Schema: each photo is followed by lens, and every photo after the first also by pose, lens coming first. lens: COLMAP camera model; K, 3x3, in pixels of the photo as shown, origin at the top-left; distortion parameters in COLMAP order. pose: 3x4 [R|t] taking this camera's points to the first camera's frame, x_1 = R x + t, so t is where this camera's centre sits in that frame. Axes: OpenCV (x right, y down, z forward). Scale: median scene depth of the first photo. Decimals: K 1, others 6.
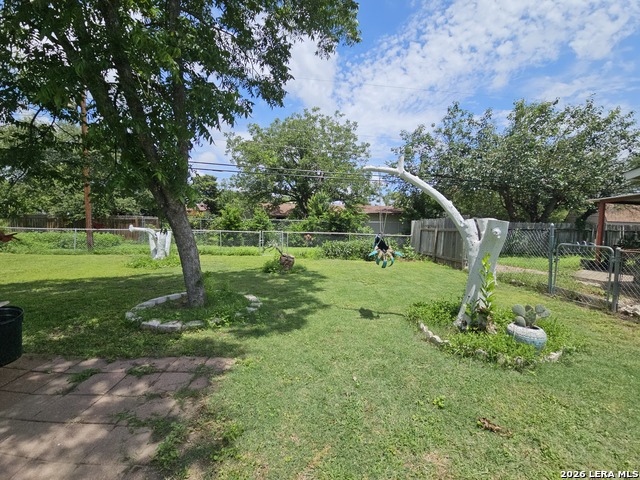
lens RADIAL K [[260.9, 0, 318.8], [0, 260.9, 244.3], [0, 0, 1]] dist [0.008595, -0.008414]
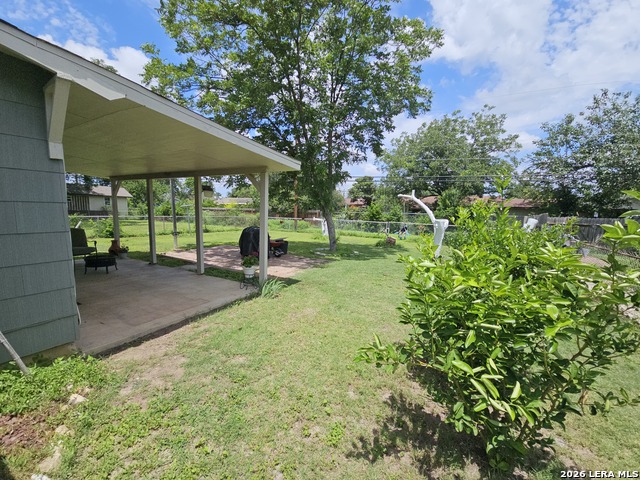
lens RADIAL K [[260.9, 0, 318.8], [0, 260.9, 244.3], [0, 0, 1]] dist [0.008595, -0.008414]
pose [[0.819545, 0.076203, -0.567925, 0.280739], [-0.054834, 0.996999, 0.054647, 0.012841], [0.570385, -0.013644, 0.821264, -0.376955]]
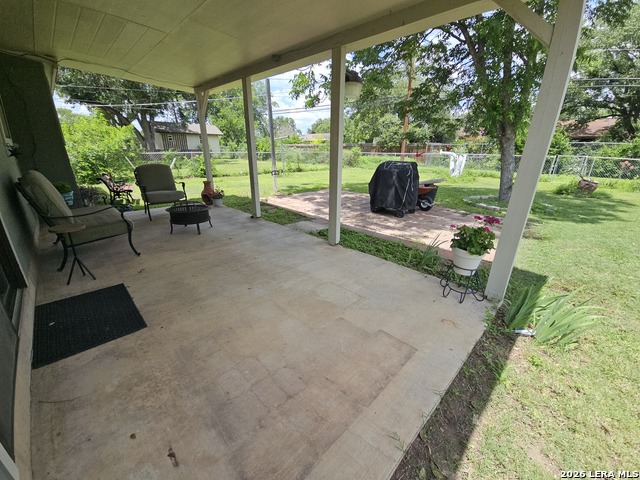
lens RADIAL K [[260.4, 0, 317.8], [0, 260.4, 243.1], [0, 0, 1]] dist [0.022466, -0.018664]
pose [[0.622841, 0.253289, -0.740212, 0.019572], [-0.051226, 0.957314, 0.284474, 0.026899], [0.780670, -0.139264, 0.609229, -0.286768]]
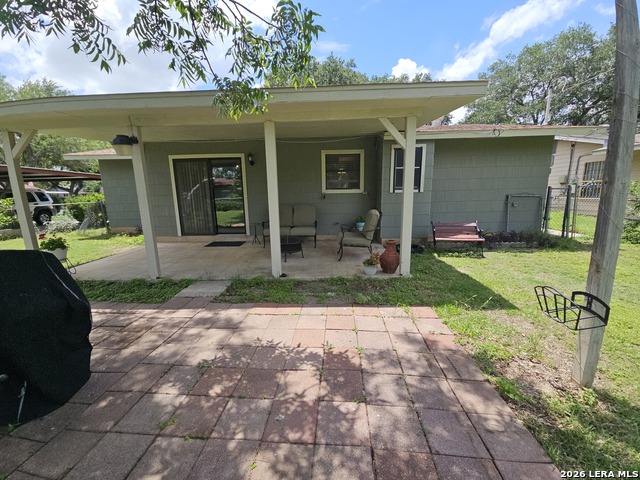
lens RADIAL K [[259.9, 0, 318.5], [0, 259.9, 244.7], [0, 0, 1]] dist [0.000998, 0.000060]
pose [[-0.991624, -0.028131, 0.126054, -0.438244], [0.007108, 0.962627, 0.270738, -0.021237], [-0.128959, 0.269367, -0.954364, 0.190603]]
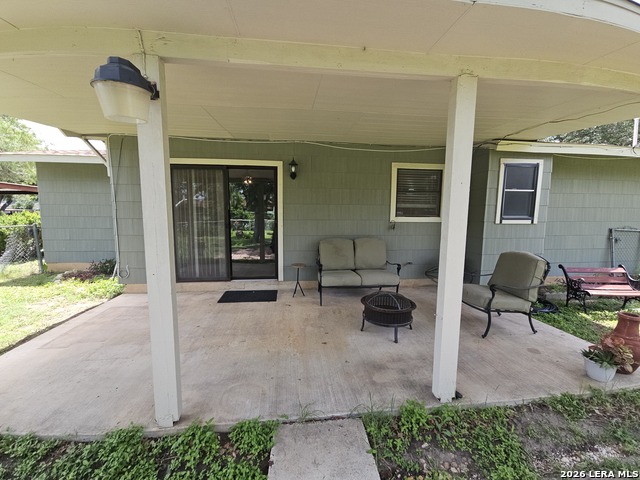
lens RADIAL K [[260.9, 0, 318.8], [0, 260.9, 244.3], [0, 0, 1]] dist [0.008595, -0.008414]
pose [[-0.999581, -0.026139, -0.012473, -0.263291], [-0.027974, 0.982885, 0.182083, -0.012051], [0.007500, 0.182355, -0.983204, 0.029423]]
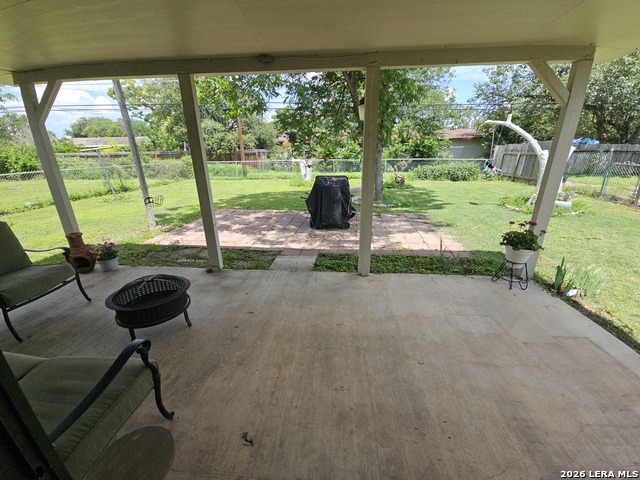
lens RADIAL K [[260.9, 0, 318.8], [0, 260.9, 244.3], [0, 0, 1]] dist [0.008595, -0.008414]
pose [[0.981974, 0.030998, -0.186458, -0.182357], [0.019933, 0.963977, 0.265236, 0.007519], [0.187963, -0.264172, 0.945983, -0.352104]]
